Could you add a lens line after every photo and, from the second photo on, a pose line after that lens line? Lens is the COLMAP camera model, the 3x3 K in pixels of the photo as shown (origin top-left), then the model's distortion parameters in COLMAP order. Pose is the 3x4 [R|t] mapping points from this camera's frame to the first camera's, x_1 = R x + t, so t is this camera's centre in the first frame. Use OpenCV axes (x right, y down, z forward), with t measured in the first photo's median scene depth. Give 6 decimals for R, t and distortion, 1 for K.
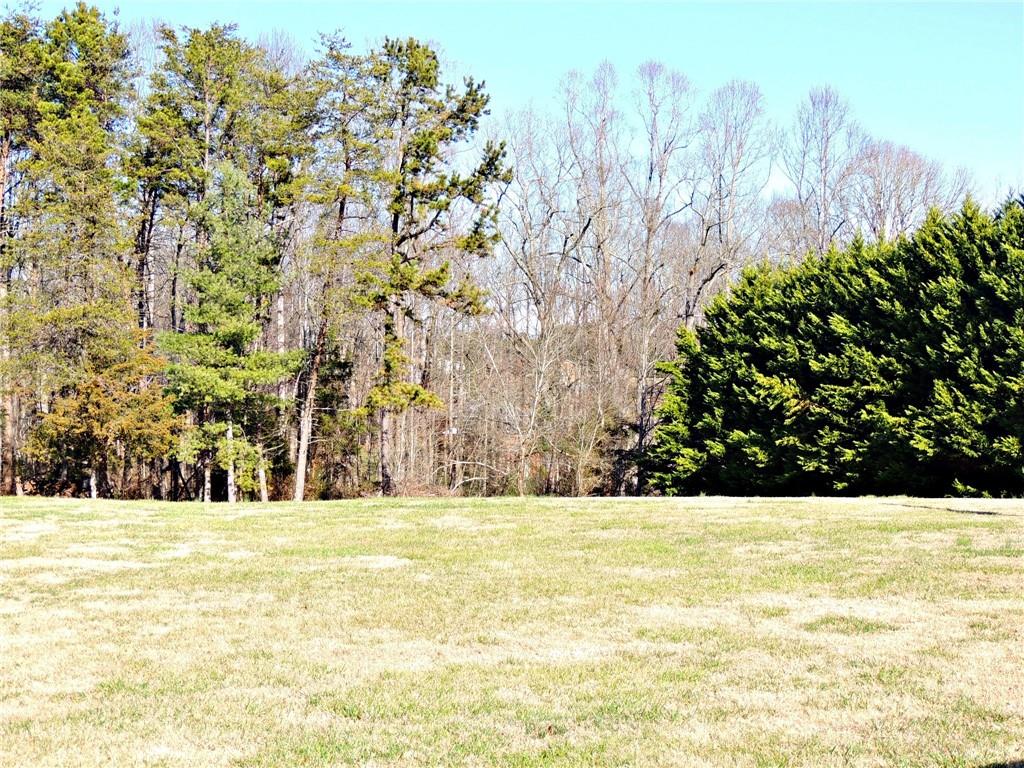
lens RADIAL K [[1500.2, 0, 514.0], [0, 1500.2, 389.7], [0, 0, 1]] dist [-0.096091, 0.000000]
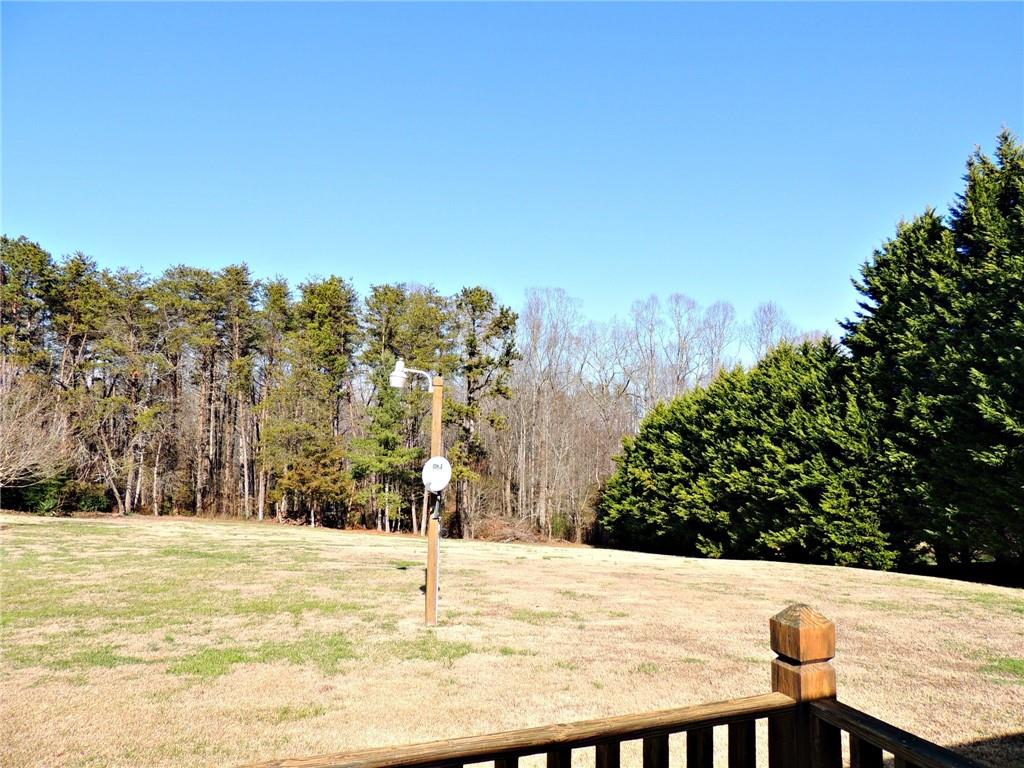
lens RADIAL K [[723.2, 0, 503.0], [0, 723.2, 392.7], [0, 0, 1]] dist [-0.013855, -0.002683]
pose [[0.971082, -0.008418, -0.238599, 0.188011], [-0.012941, 0.996053, -0.087808, -0.016086], [0.238396, 0.088356, 0.967140, 0.112048]]
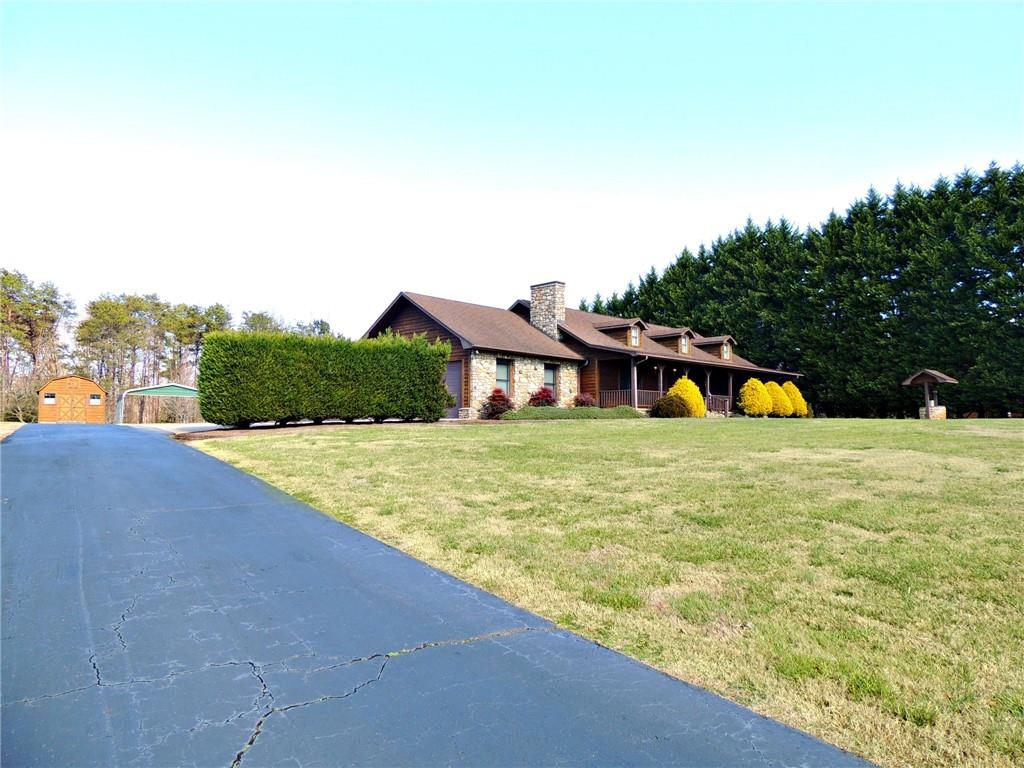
lens RADIAL K [[723.2, 0, 513.5], [0, 723.2, 385.1], [0, 0, 1]] dist [-0.013855, -0.002683]
pose [[0.979902, 0.018723, 0.198597, 0.035558], [-0.002224, 0.996549, -0.082979, 0.050246], [-0.199465, 0.080870, 0.976562, -0.694968]]
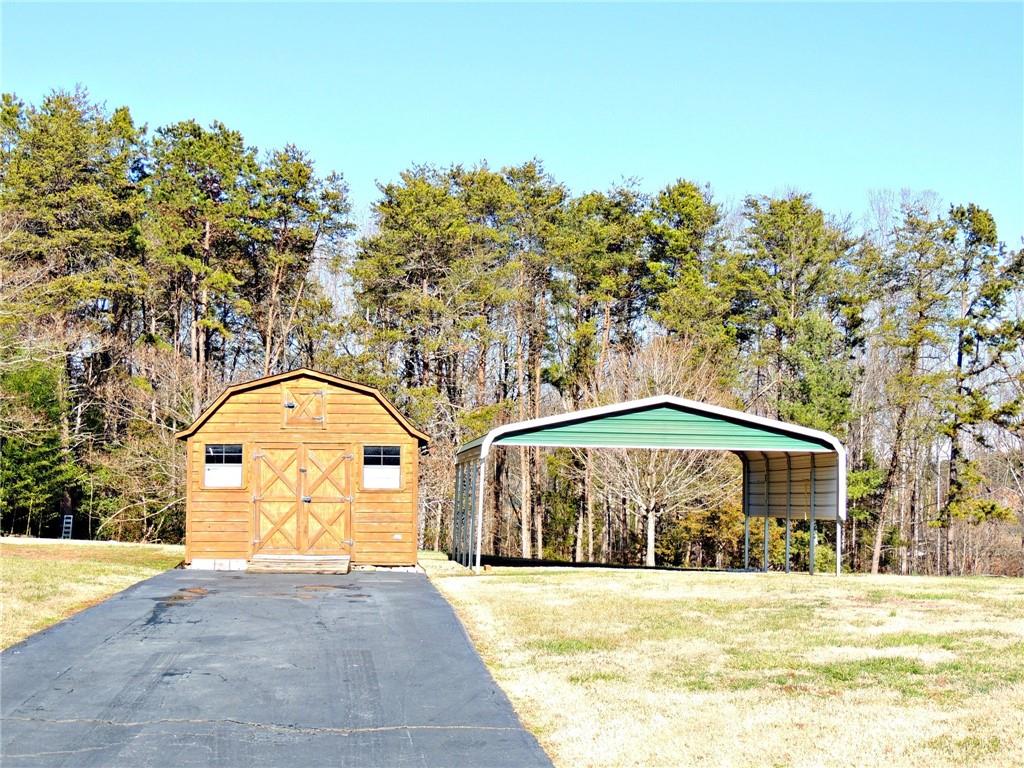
lens RADIAL K [[1500.2, 0, 510.3], [0, 1500.2, 381.9], [0, 0, 1]] dist [-0.096091, 0.000000]
pose [[0.966994, -0.004710, -0.254756, -0.124120], [-0.018333, 0.995952, -0.087999, 0.012445], [0.254139, 0.089765, 0.962993, -0.201807]]
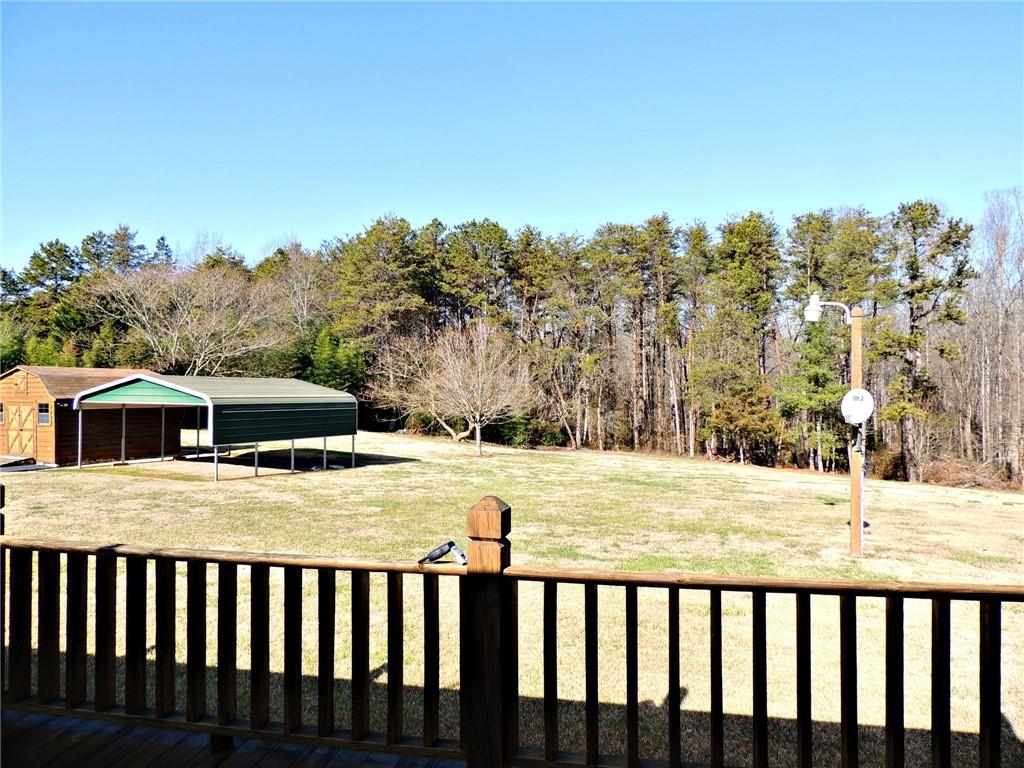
lens RADIAL K [[723.2, 0, 514.9], [0, 723.2, 390.4], [0, 0, 1]] dist [-0.013855, -0.002683]
pose [[0.694681, -0.010483, -0.719241, 0.202154], [0.007218, 0.999945, -0.007603, -0.014297], [0.719282, 0.000090, 0.694719, 0.094927]]
